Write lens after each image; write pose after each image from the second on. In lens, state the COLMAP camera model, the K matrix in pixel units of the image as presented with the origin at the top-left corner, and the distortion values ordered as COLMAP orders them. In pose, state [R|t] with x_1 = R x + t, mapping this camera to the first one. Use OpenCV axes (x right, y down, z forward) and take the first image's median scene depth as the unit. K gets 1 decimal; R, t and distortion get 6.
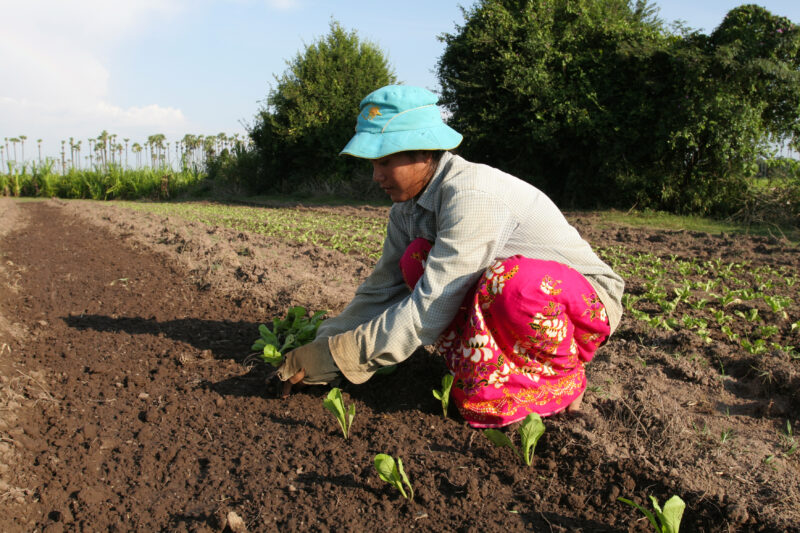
lens RADIAL K [[721.8, 0, 400.0], [0, 721.8, 266.5], [0, 0, 1]] dist [-0.009384, -0.003642]
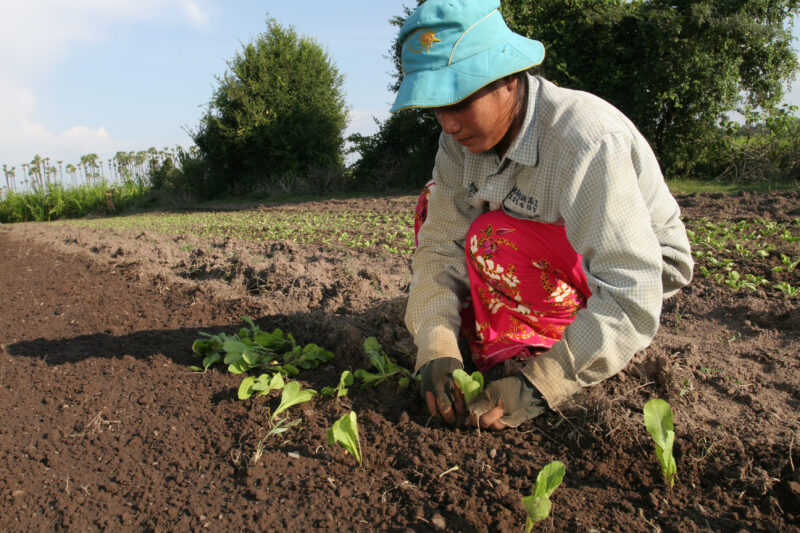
lens RADIAL K [[636.7, 0, 400.0], [0, 636.7, 266.5], [0, 0, 1]] dist [-0.038785, 0.005610]
pose [[0.987437, -0.104940, 0.118138, -0.053812], [0.101984, 0.994309, 0.030812, -0.009517], [-0.120699, -0.018377, 0.992519, 0.108400]]
